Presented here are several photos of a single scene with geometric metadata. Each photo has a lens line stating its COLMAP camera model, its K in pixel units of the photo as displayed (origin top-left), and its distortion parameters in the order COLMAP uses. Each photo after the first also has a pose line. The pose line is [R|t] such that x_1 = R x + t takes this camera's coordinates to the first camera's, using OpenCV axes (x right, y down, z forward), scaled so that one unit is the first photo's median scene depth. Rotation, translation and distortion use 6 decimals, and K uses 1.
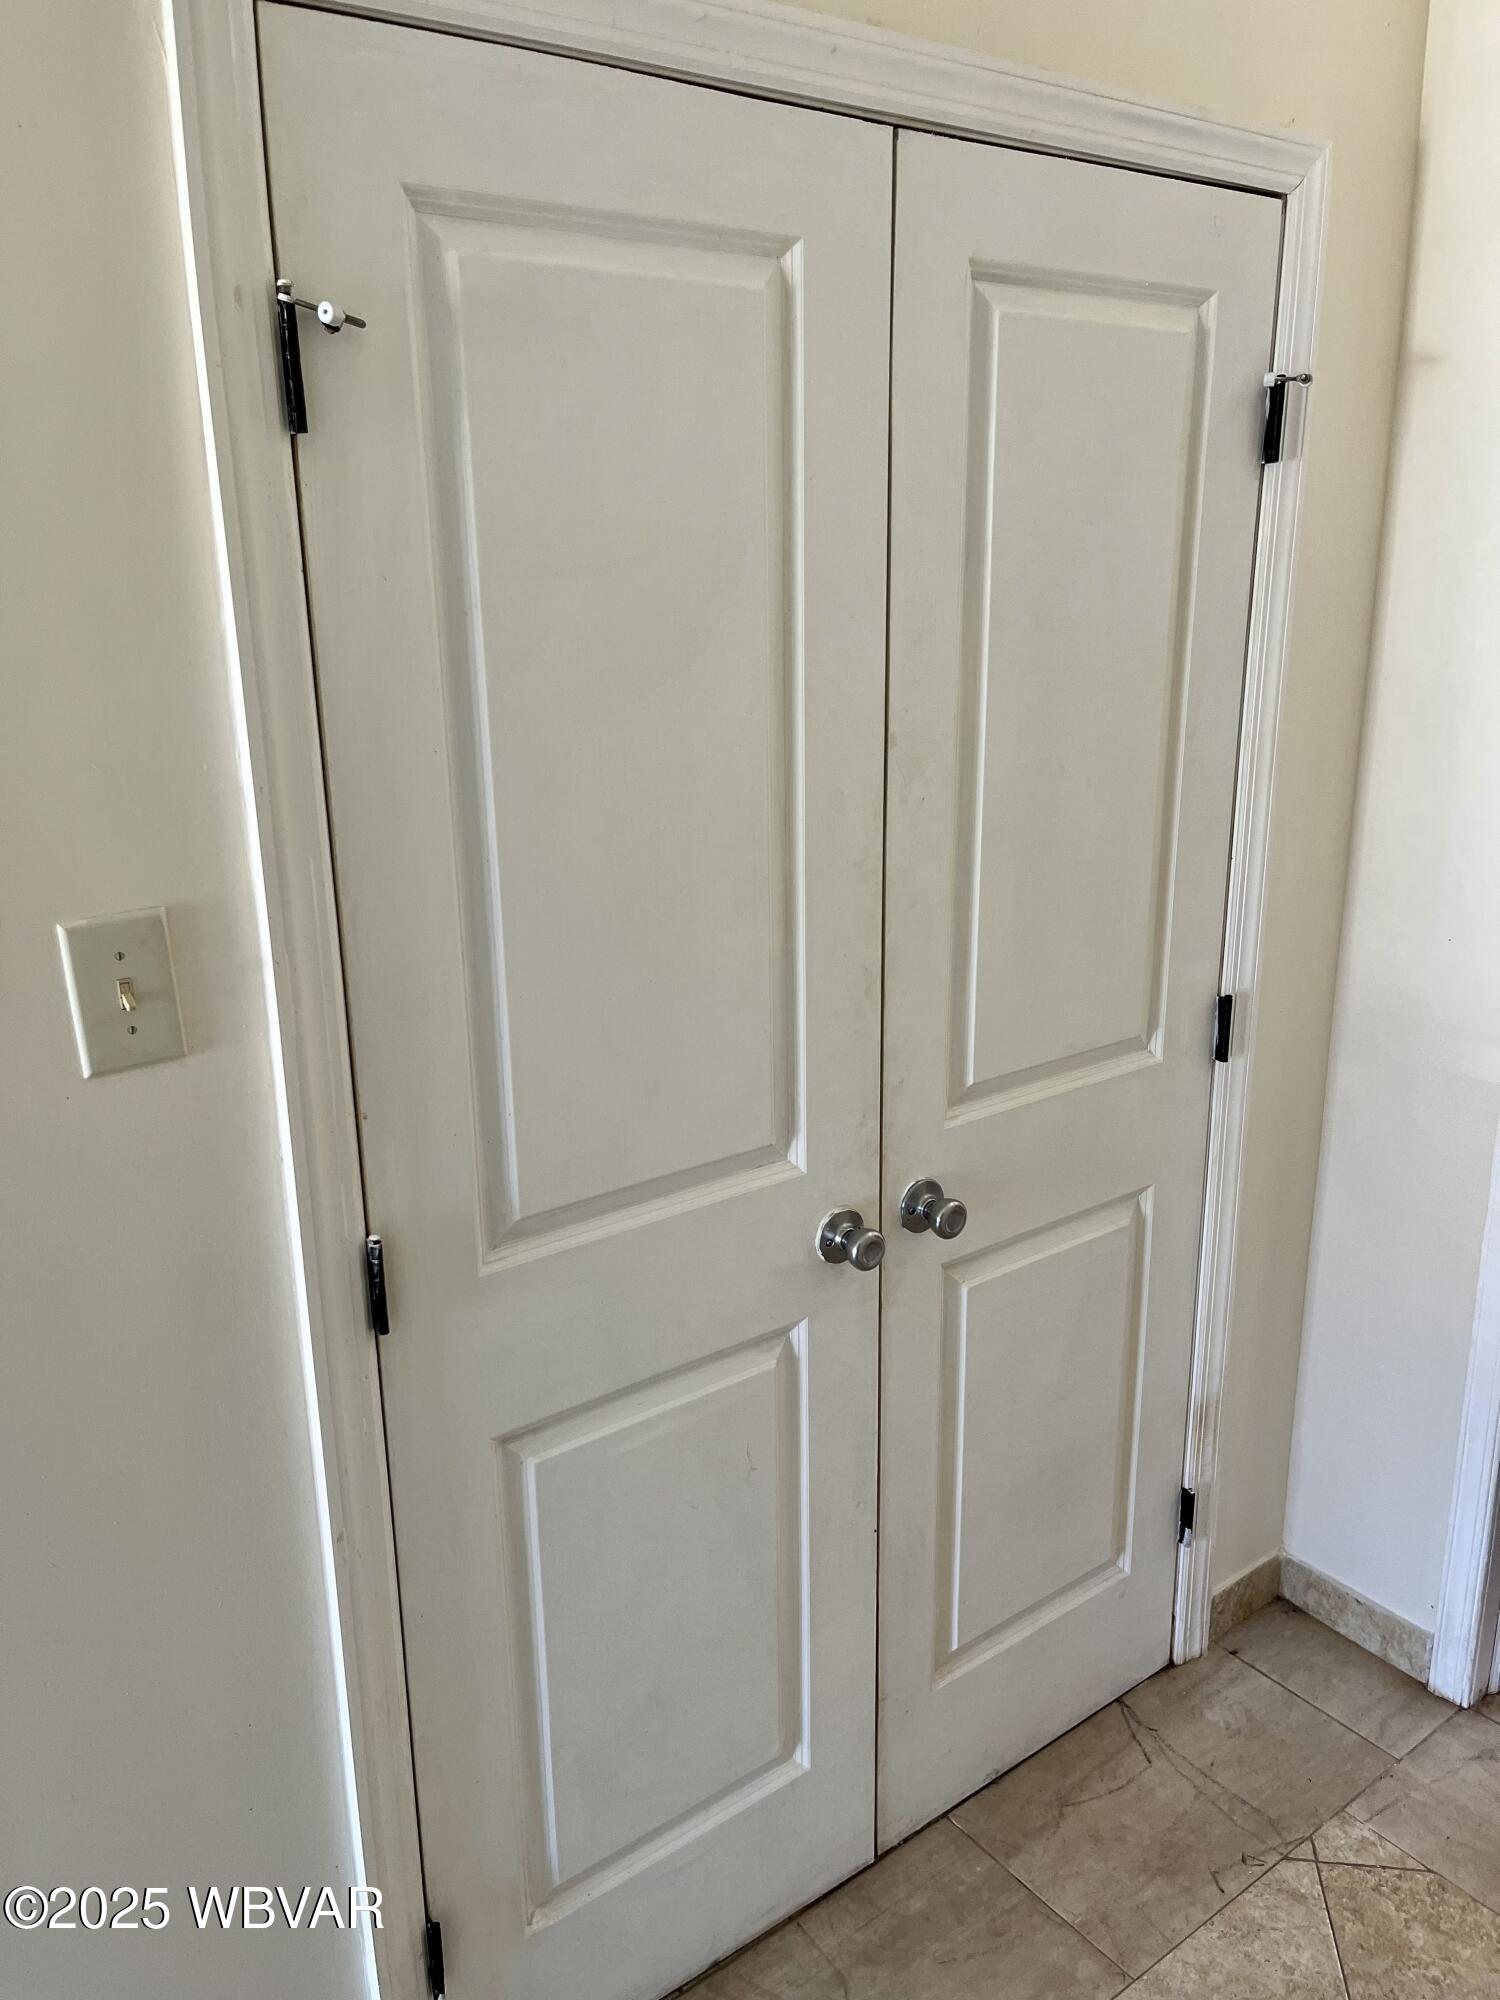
lens RADIAL K [[1513.9, 0, 748.8], [0, 1513.9, 1001.5], [0, 0, 1]] dist [0.002578, -0.032906]
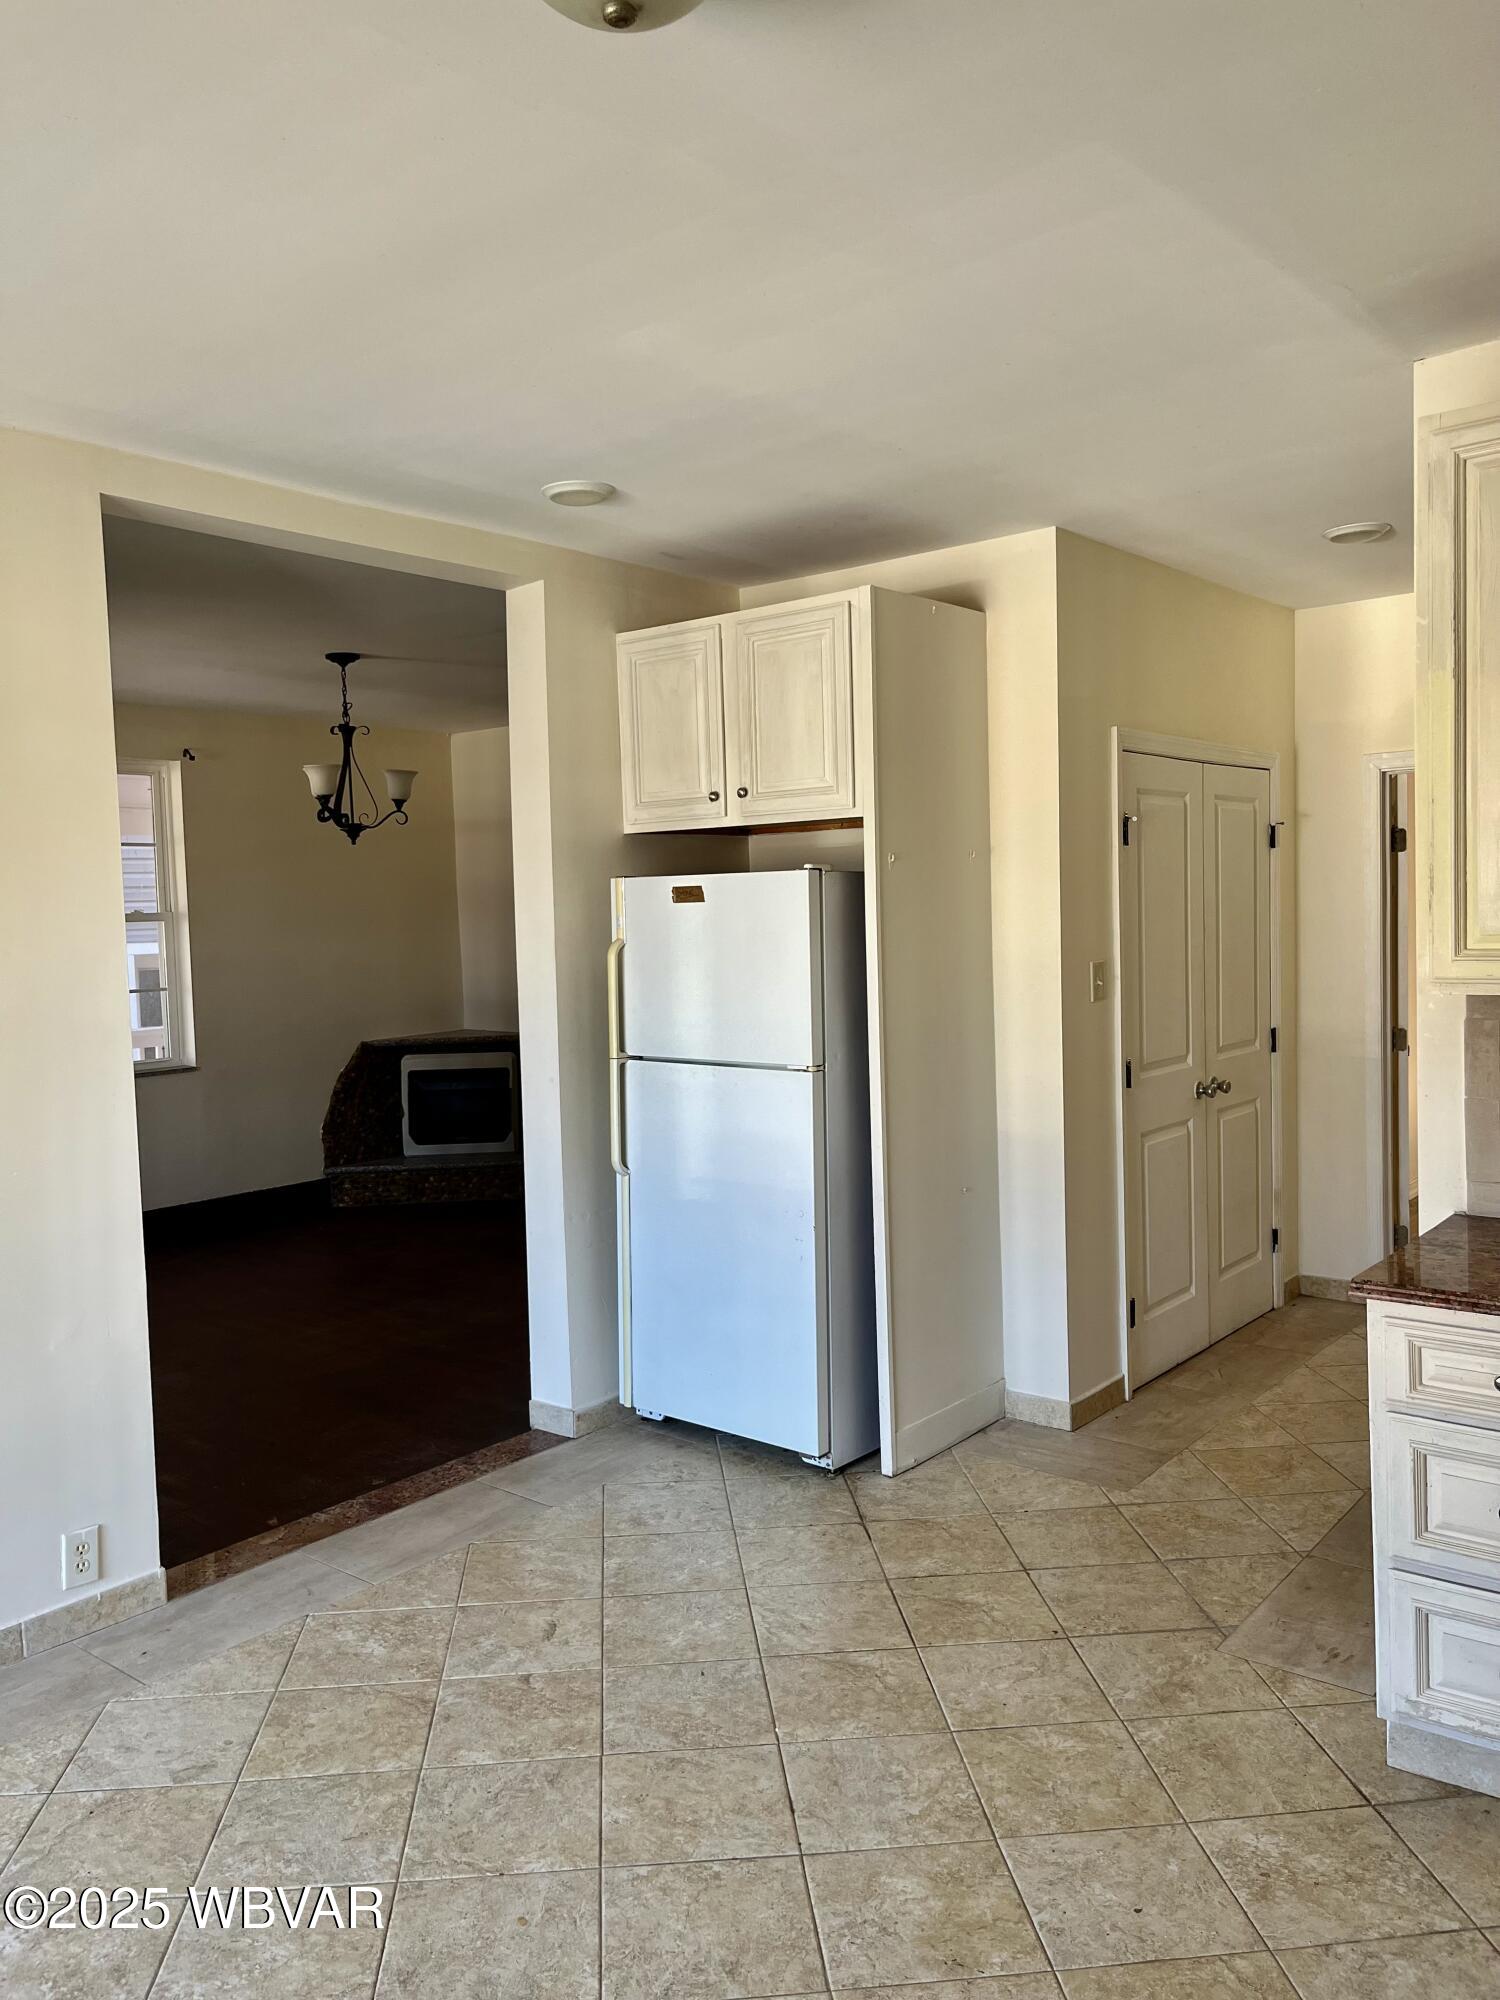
lens RADIAL K [[1513.9, 0, 755.1], [0, 1513.9, 993.0], [0, 0, 1]] dist [0.002578, -0.032906]
pose [[0.971746, -0.023705, 0.234834, -1.454165], [0.075640, 0.973746, -0.214704, 0.526913], [-0.223579, 0.226401, 0.948027, -1.663194]]
